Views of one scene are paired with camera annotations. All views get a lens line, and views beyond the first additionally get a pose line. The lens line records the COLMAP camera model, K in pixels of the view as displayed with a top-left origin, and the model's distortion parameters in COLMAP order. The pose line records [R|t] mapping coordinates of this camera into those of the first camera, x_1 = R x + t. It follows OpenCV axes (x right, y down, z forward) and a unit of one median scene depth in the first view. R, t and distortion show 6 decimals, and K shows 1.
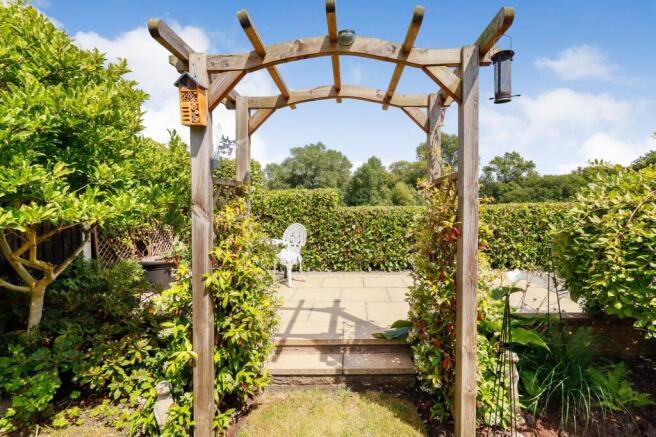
lens RADIAL K [[313.7, 0, 333.0], [0, 313.7, 216.2], [0, 0, 1]] dist [-0.003300, 0.000248]
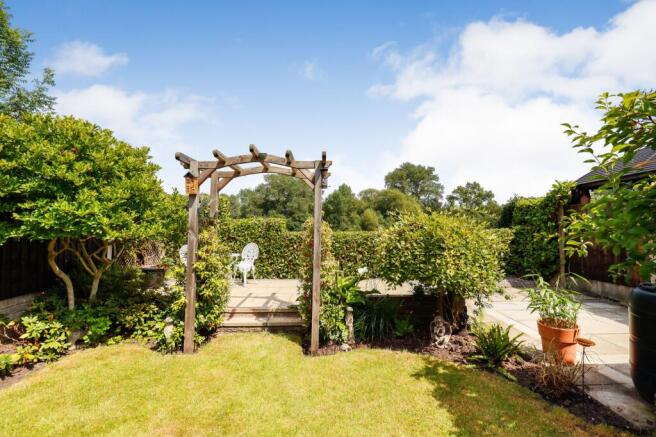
lens RADIAL K [[313.7, 0, 323.8], [0, 313.7, 217.2], [0, 0, 1]] dist [-0.003300, 0.000248]
pose [[0.998590, 0.013977, 0.051206, 0.246729], [-0.010030, 0.997017, -0.076531, 0.021606], [-0.052123, 0.075909, 0.995751, -0.805009]]
